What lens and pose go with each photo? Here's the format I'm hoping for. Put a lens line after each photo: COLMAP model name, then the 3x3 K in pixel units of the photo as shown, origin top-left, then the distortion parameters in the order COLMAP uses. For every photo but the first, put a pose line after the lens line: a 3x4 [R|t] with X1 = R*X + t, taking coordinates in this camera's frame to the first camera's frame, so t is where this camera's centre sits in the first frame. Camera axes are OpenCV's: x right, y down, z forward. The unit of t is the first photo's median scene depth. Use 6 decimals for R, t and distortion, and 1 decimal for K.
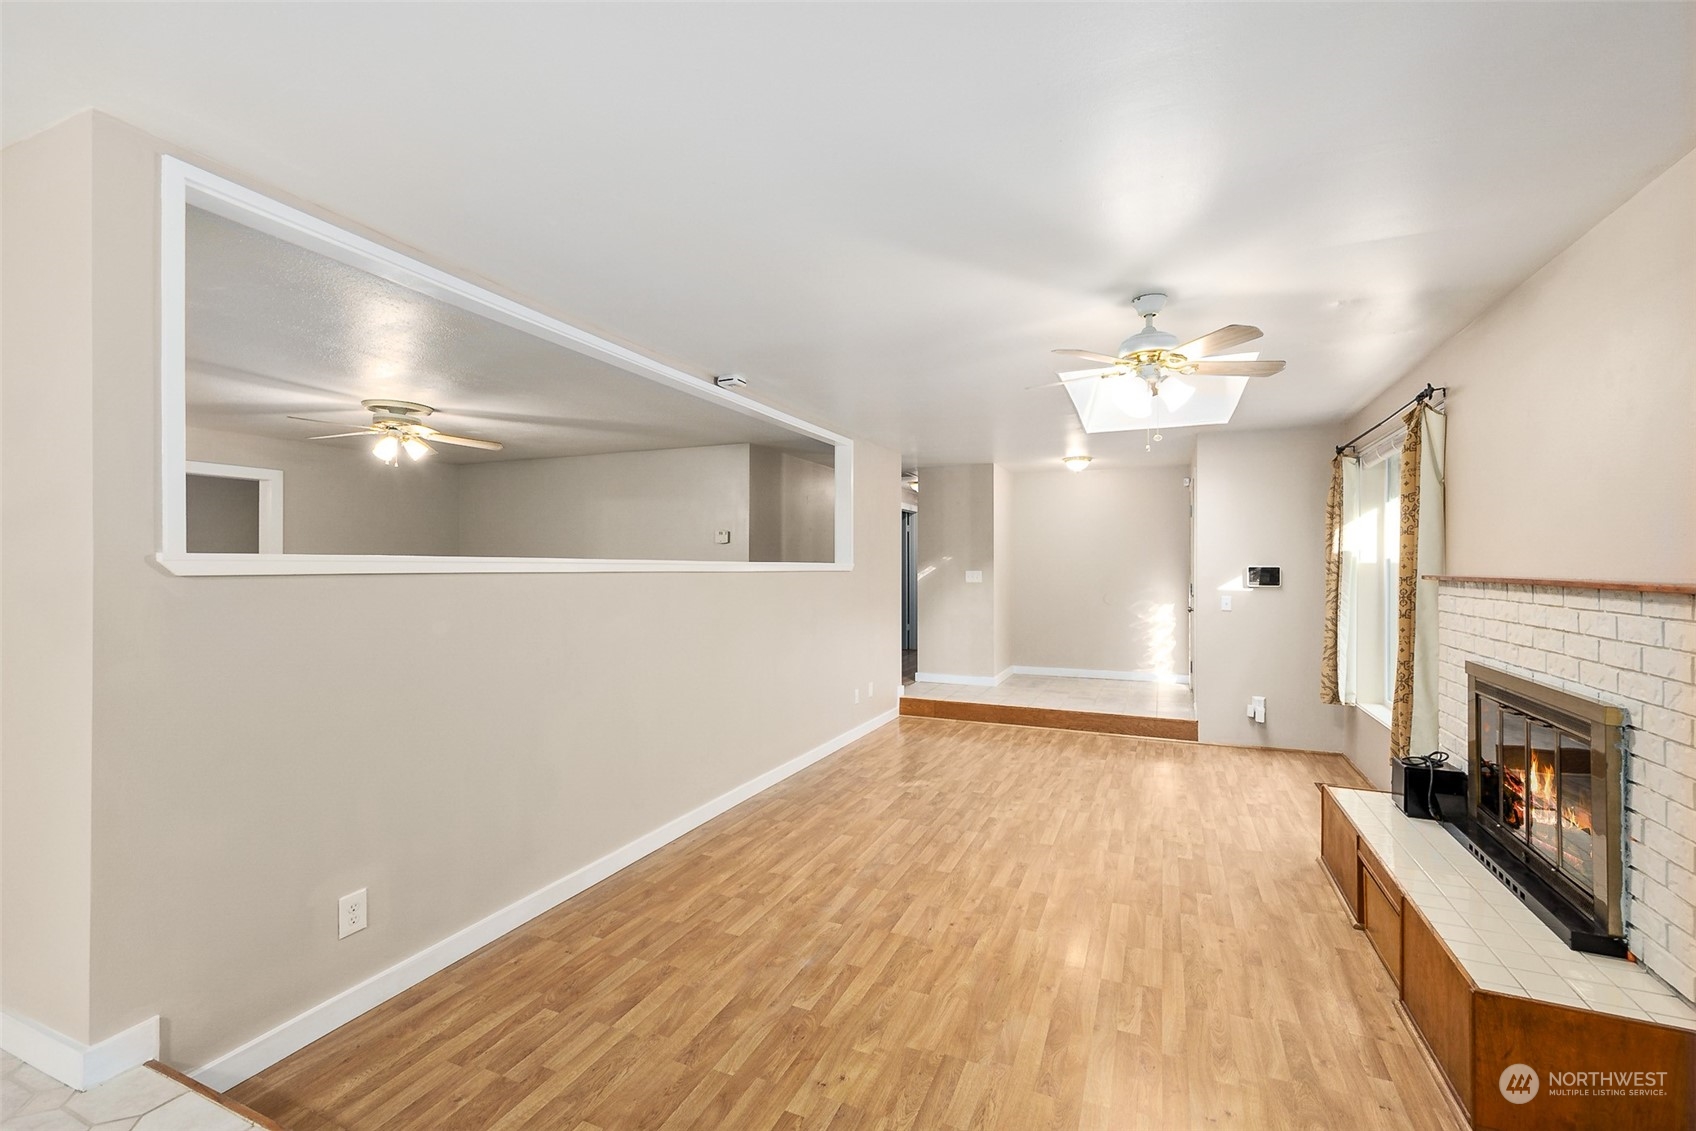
lens RADIAL K [[718.8, 0, 848.0], [0, 718.8, 565.5], [0, 0, 1]] dist [0.008399, 0.000146]
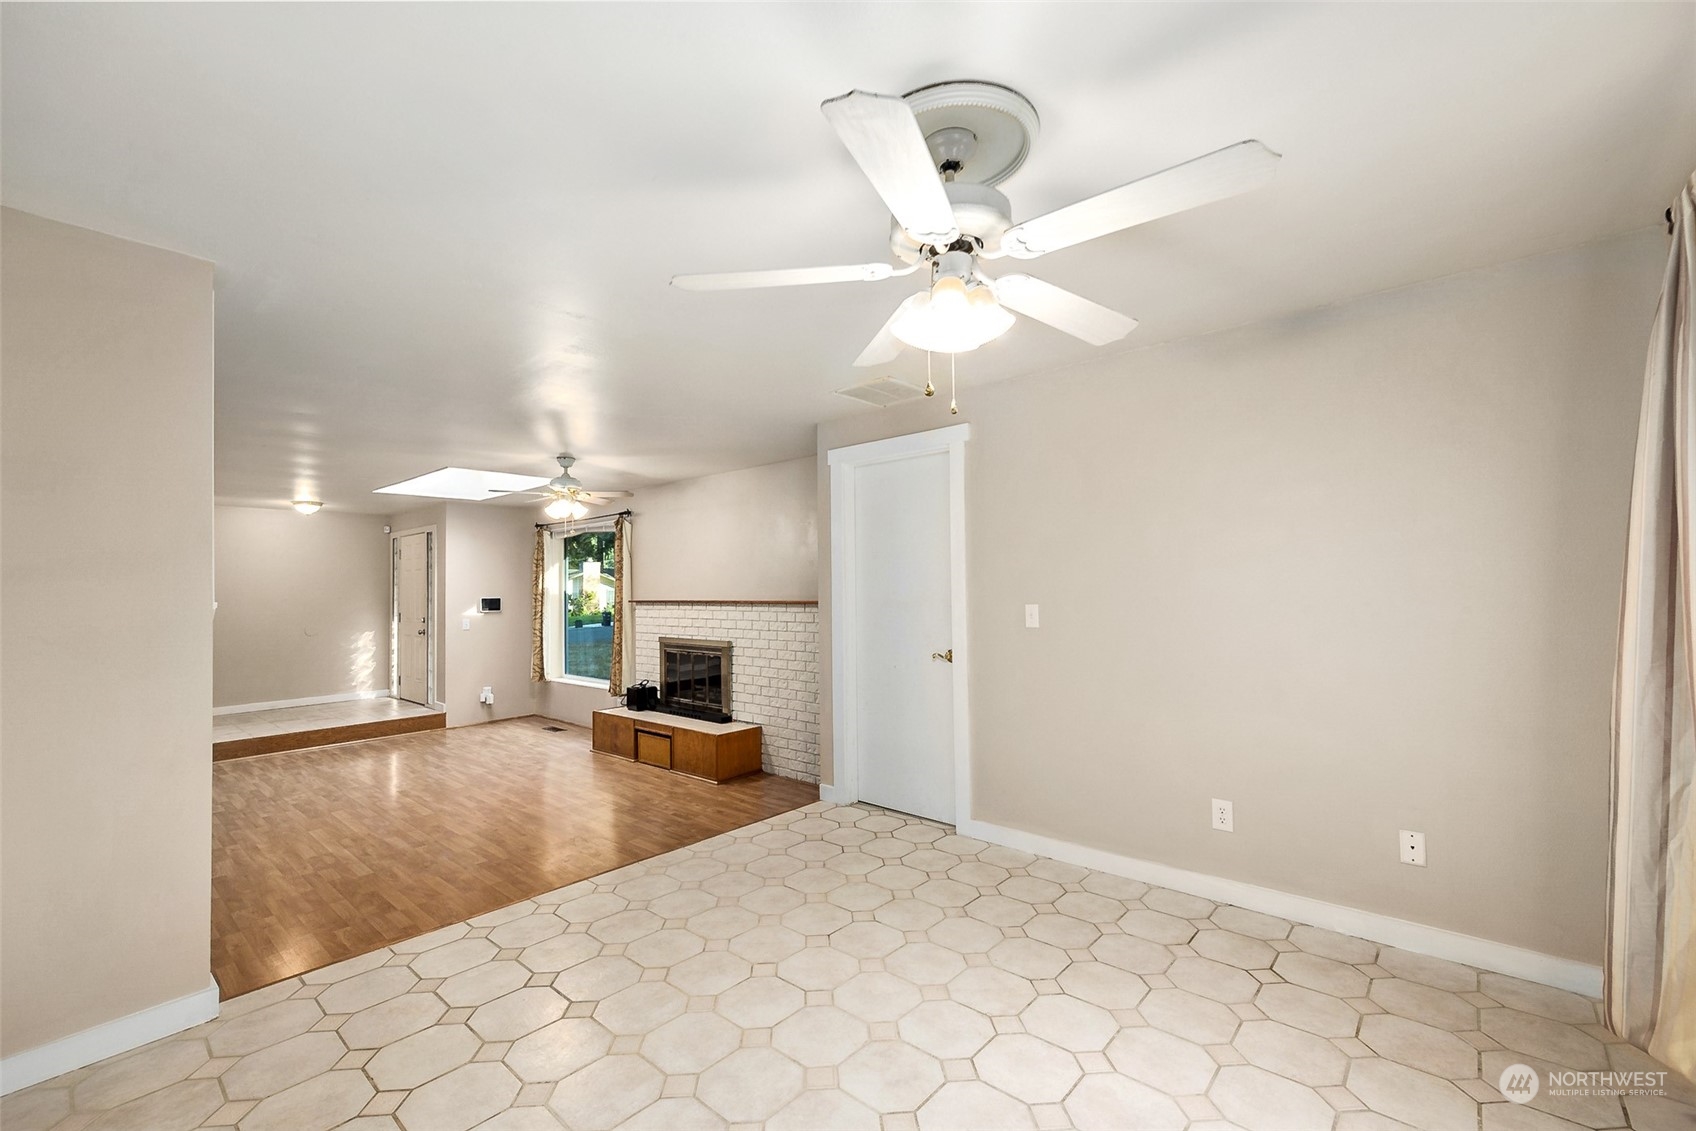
lens RADIAL K [[706.5, 0, 851.7], [0, 706.5, 580.6], [0, 0, 1]] dist [0.006292, 0.000060]
pose [[0.304848, 0.004174, 0.952392, -0.773219], [0.015899, 0.999829, -0.009471, -0.011745], [-0.952268, 0.018029, 0.304730, -0.195325]]
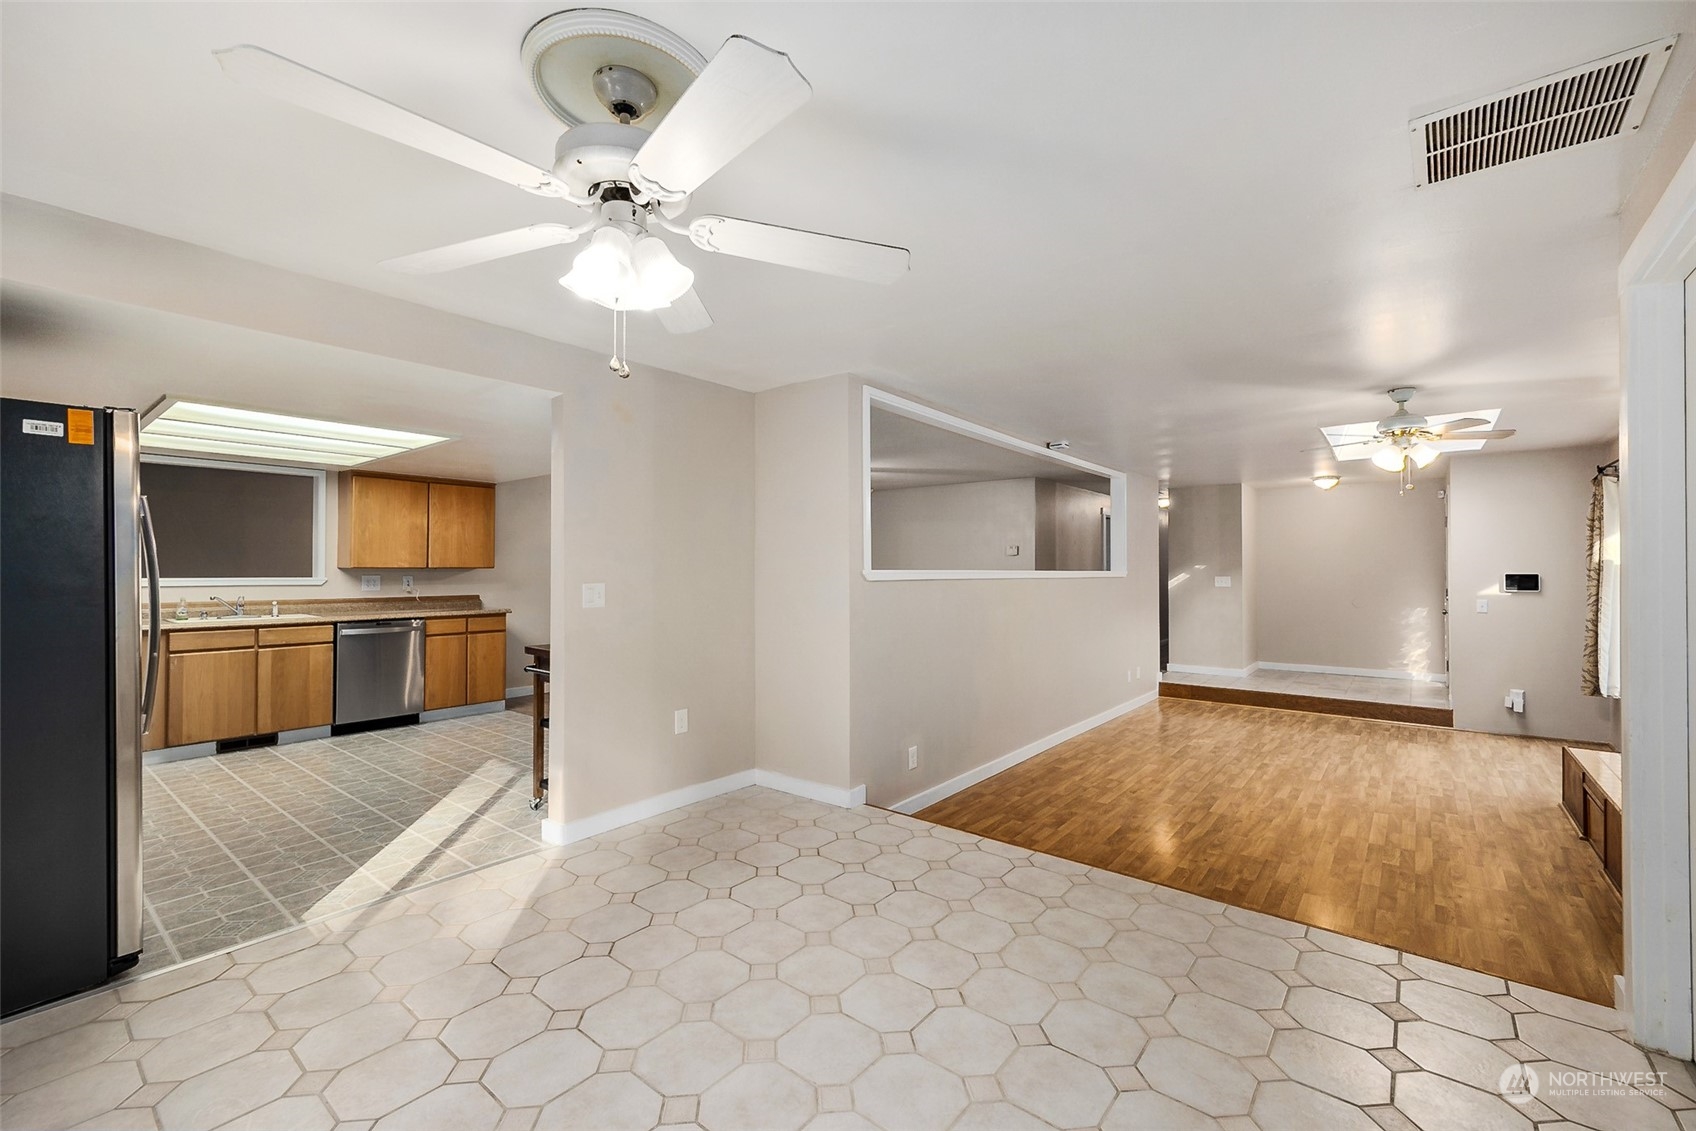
lens RADIAL K [[701.8, 0, 851.6], [0, 701.8, 563.9], [0, 0, 1]] dist [0.006086, -0.000315]
pose [[0.965265, -0.003721, -0.261246, -0.191668], [0.001501, 0.999961, -0.008697, -0.007557], [0.261268, 0.008003, 0.965233, -0.447229]]
